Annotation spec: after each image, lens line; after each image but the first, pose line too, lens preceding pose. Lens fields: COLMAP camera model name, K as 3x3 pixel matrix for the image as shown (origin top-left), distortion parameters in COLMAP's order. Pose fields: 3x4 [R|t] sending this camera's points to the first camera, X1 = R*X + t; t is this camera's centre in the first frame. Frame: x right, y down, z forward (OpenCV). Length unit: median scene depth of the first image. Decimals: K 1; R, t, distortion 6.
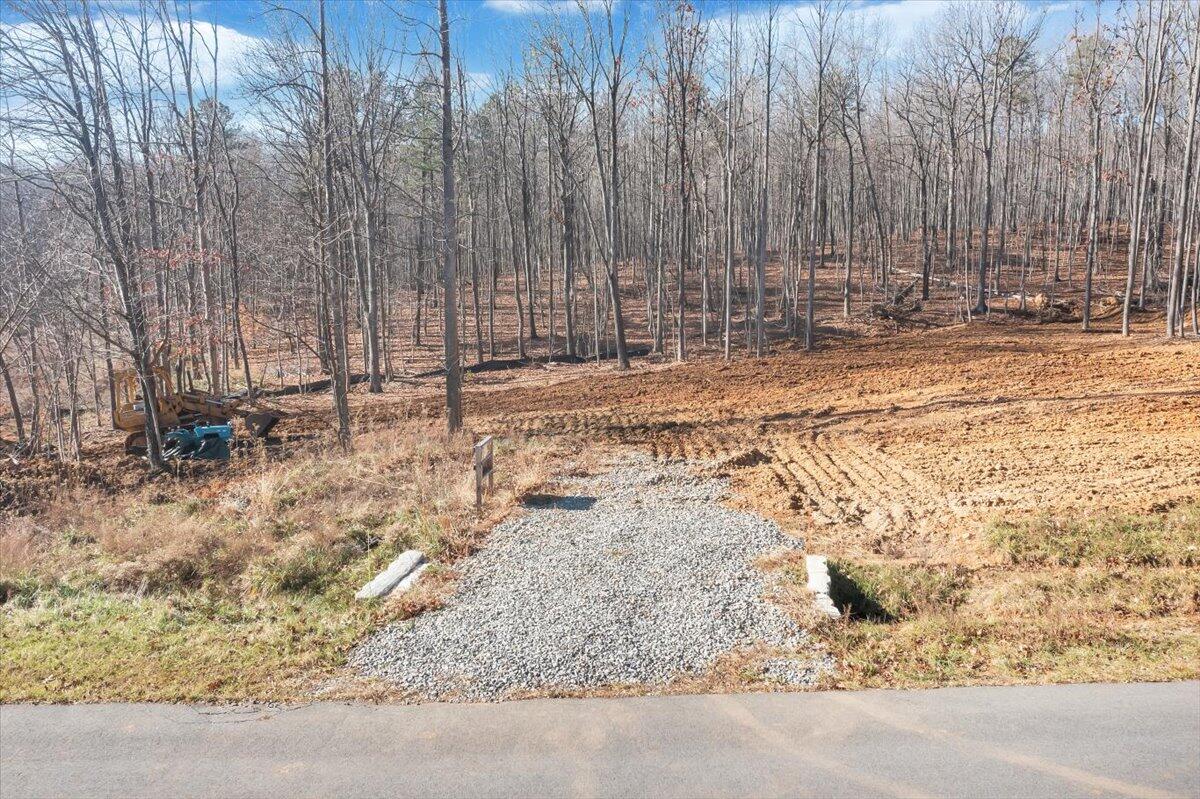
lens RADIAL K [[965.9, 0, 600.0], [0, 965.9, 399.5], [0, 0, 1]] dist [-0.012379, 0.003617]
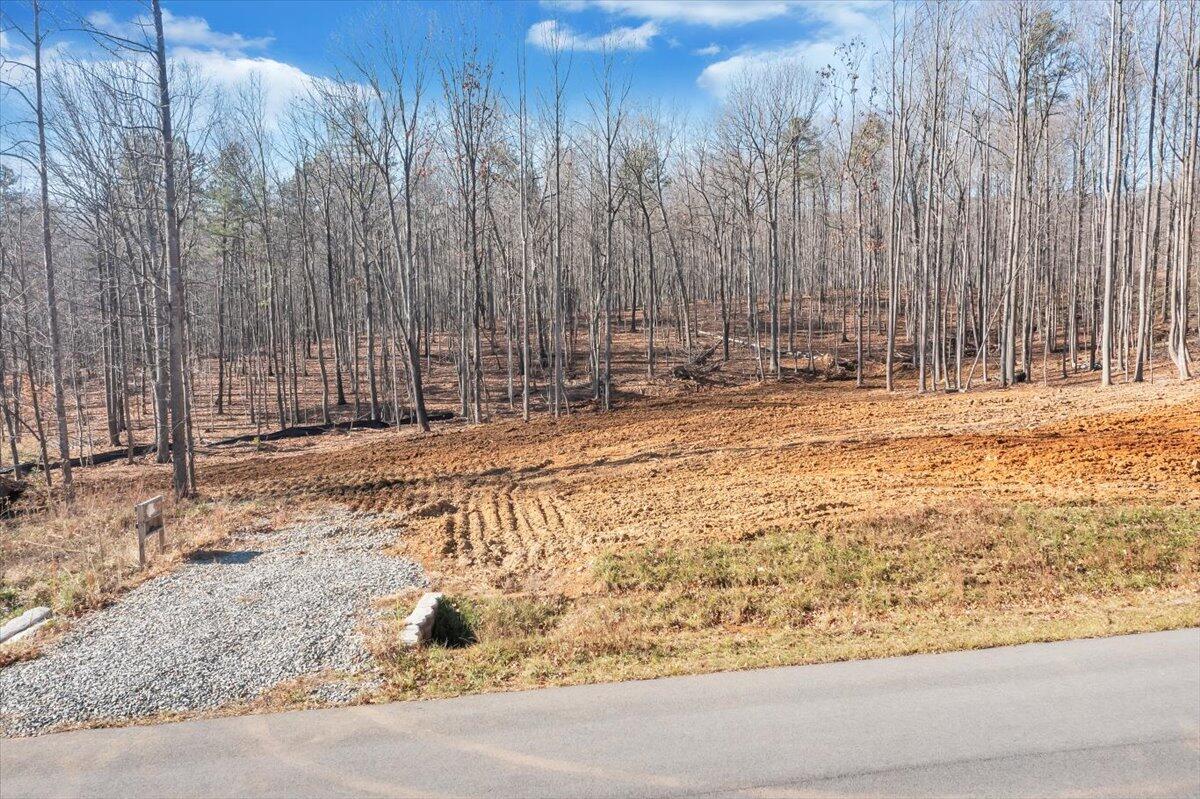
lens RADIAL K [[960.8, 0, 600.0], [0, 960.8, 399.5], [0, 0, 1]] dist [-0.010573, 0.006052]
pose [[0.988384, -0.020270, 0.150622, 0.205847], [0.030283, 0.997459, -0.064484, 0.015756], [-0.148932, 0.068297, 0.986486, -0.097224]]
